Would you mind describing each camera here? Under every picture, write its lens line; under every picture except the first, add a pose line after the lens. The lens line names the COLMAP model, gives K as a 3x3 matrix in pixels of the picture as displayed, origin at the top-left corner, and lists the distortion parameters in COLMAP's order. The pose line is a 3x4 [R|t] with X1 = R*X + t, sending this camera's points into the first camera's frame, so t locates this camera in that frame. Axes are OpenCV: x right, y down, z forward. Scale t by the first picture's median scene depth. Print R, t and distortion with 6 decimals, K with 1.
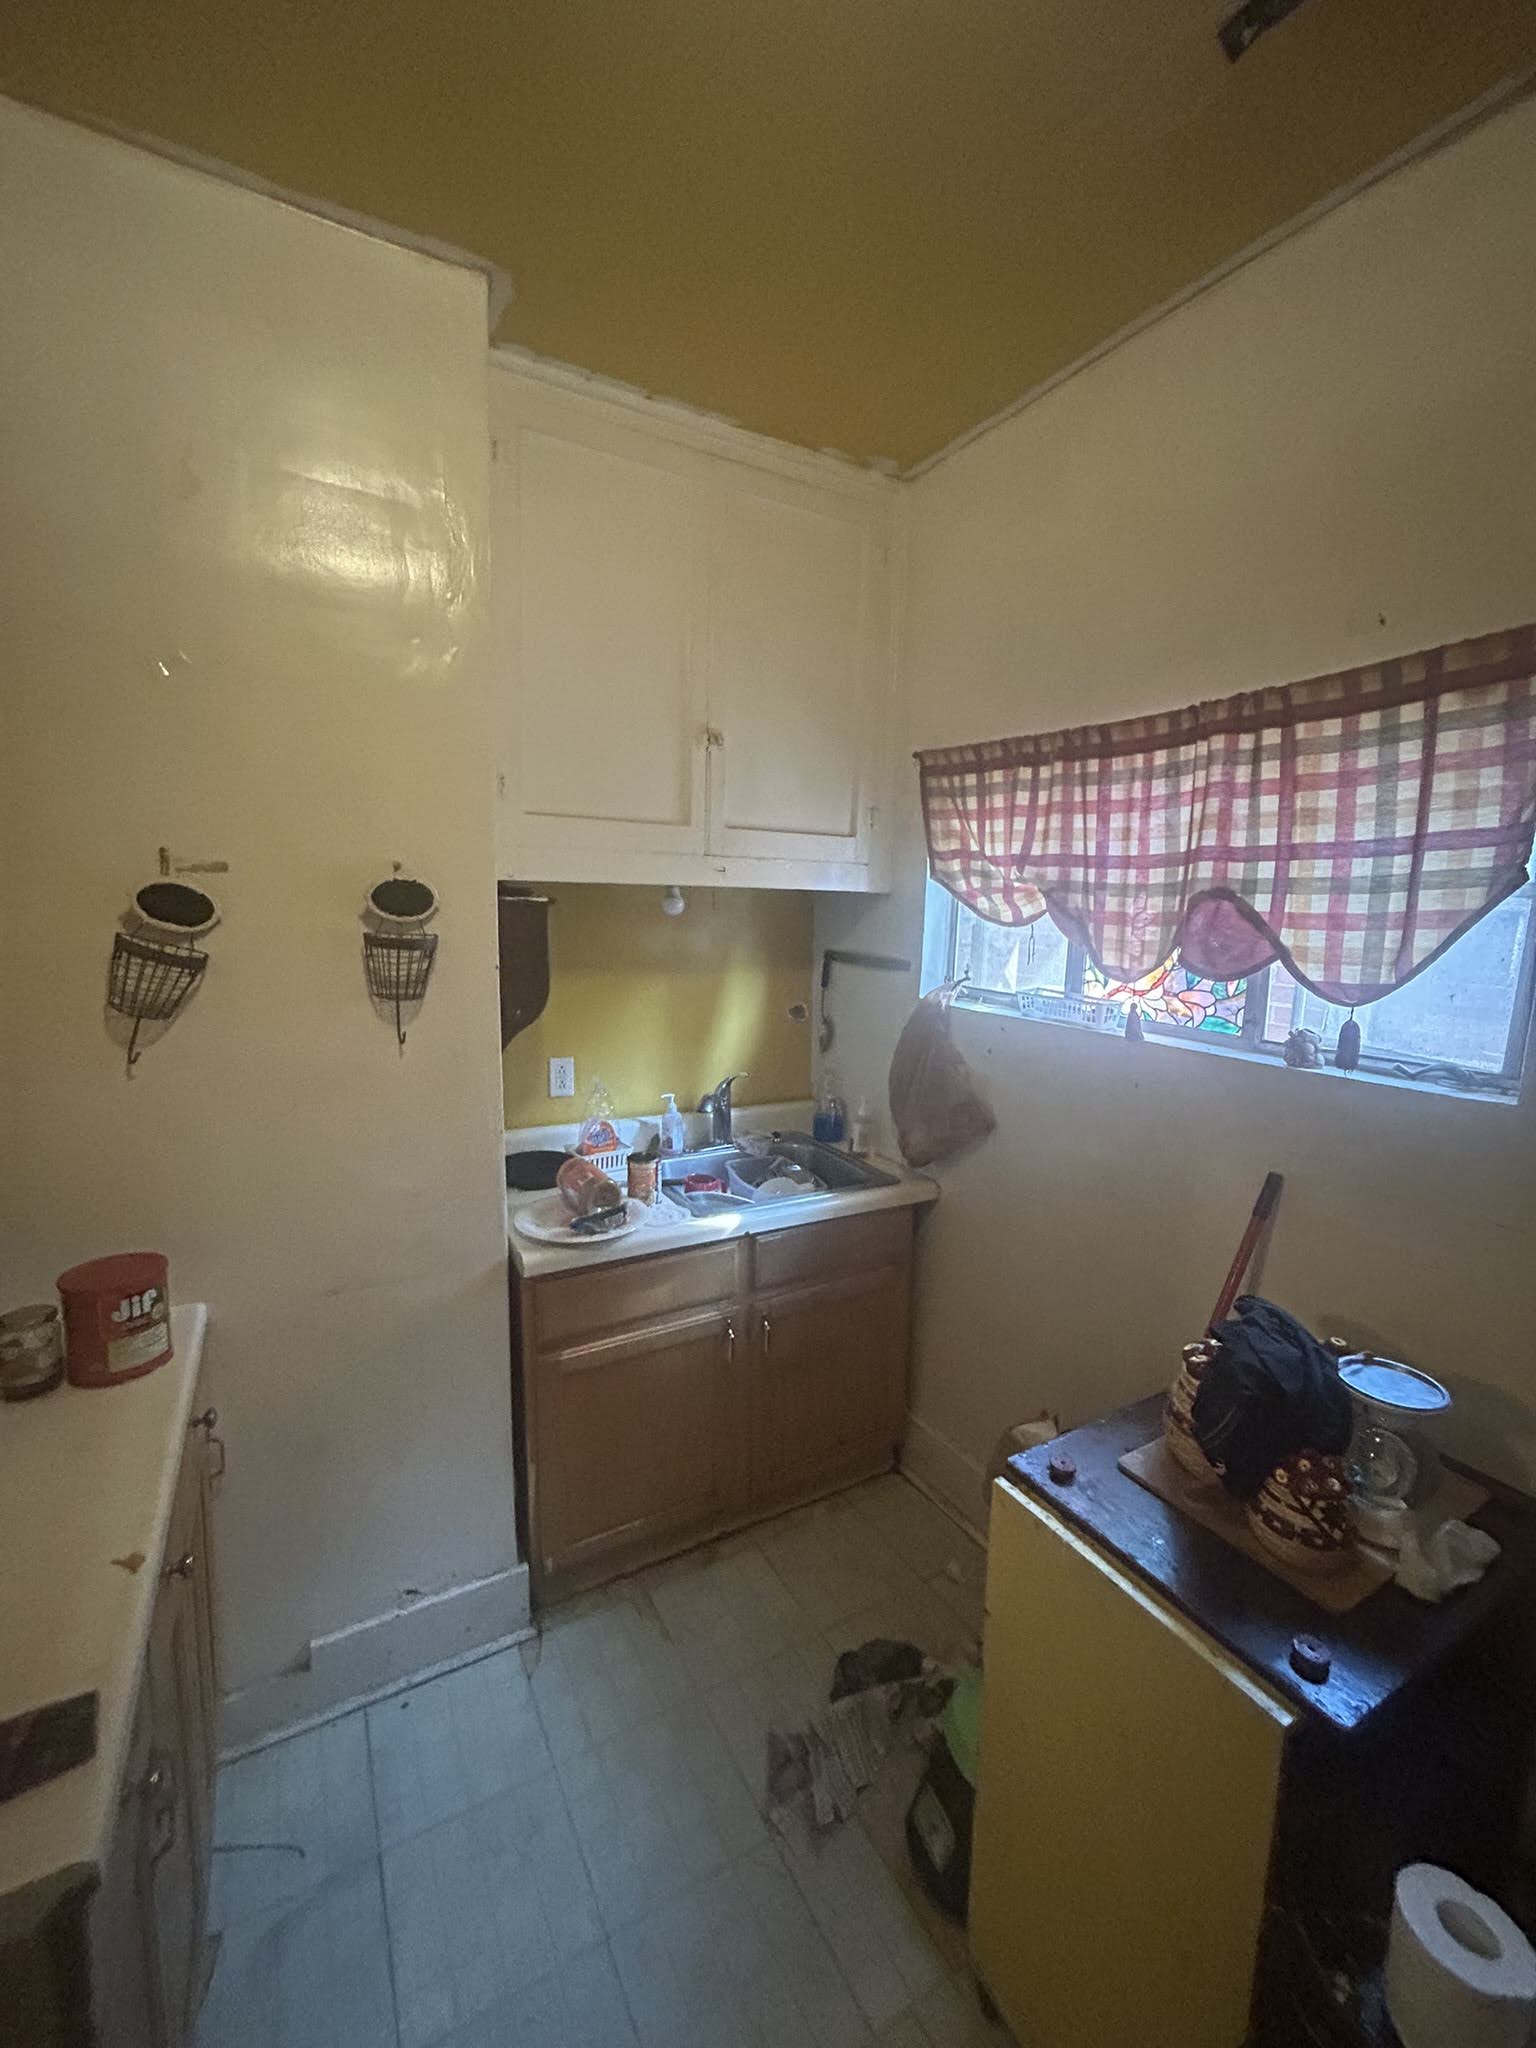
lens RADIAL K [[834.7, 0, 774.1], [0, 834.7, 1017.8], [0, 0, 1]] dist [-0.000630, -0.000123]
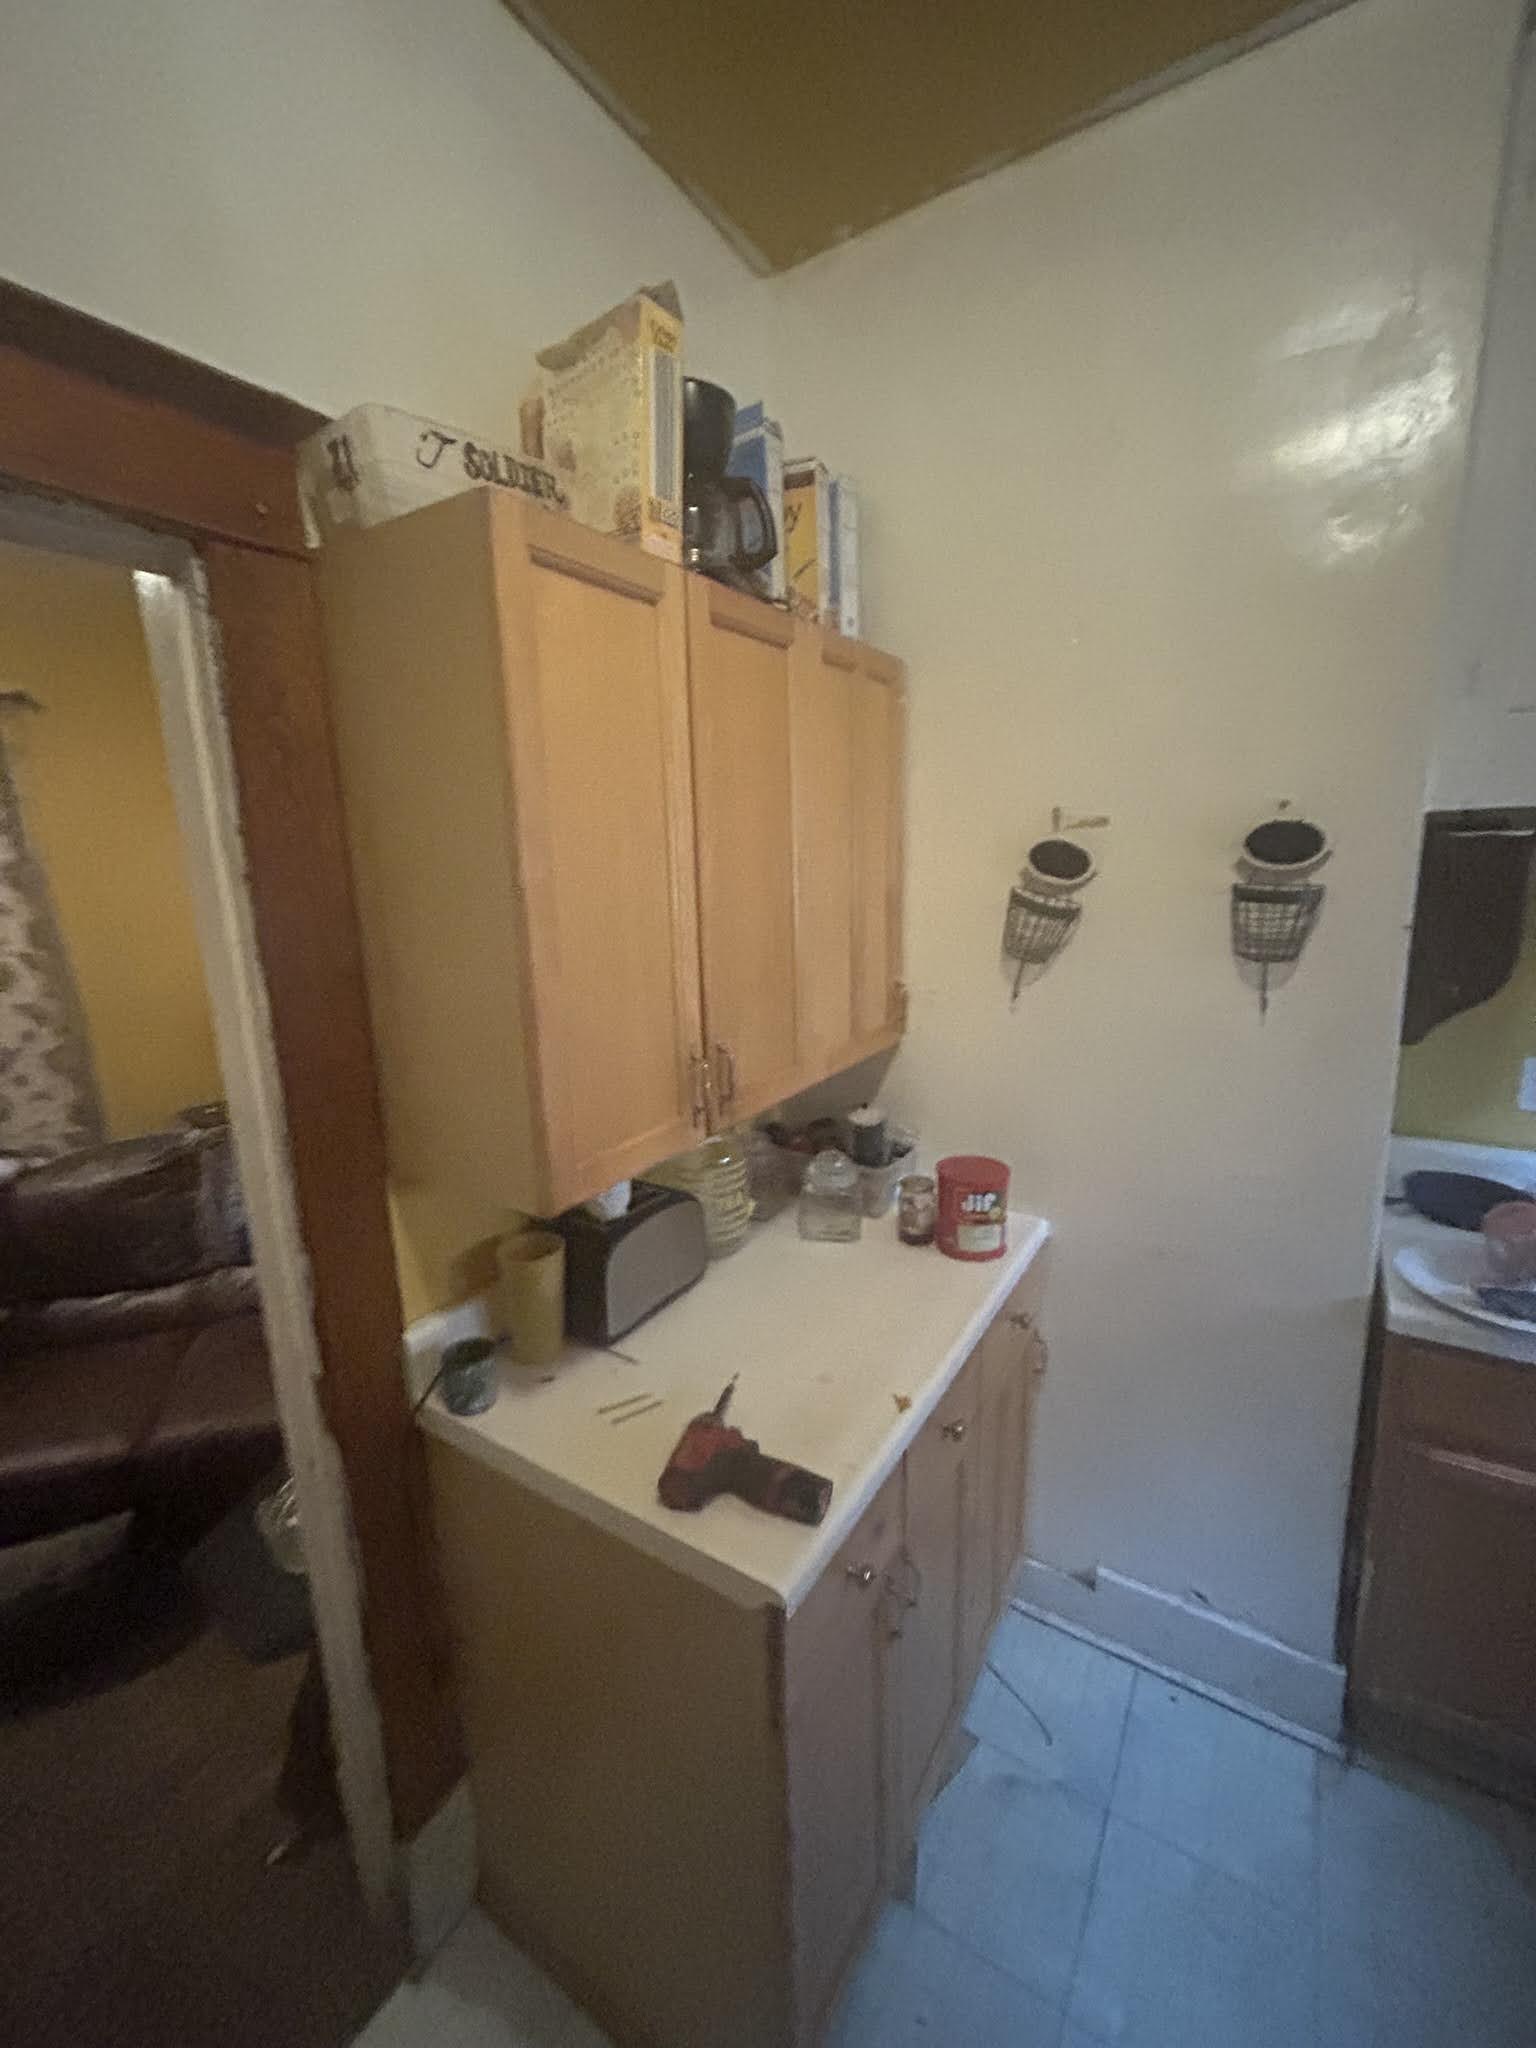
lens RADIAL K [[834.7, 0, 774.1], [0, 834.7, 1017.8], [0, 0, 1]] dist [-0.000630, -0.000123]
pose [[0.459411, 0.134186, -0.878030, 0.095816], [-0.078335, 0.990792, 0.110432, -0.021170], [0.884763, 0.018047, 0.465692, 0.157666]]
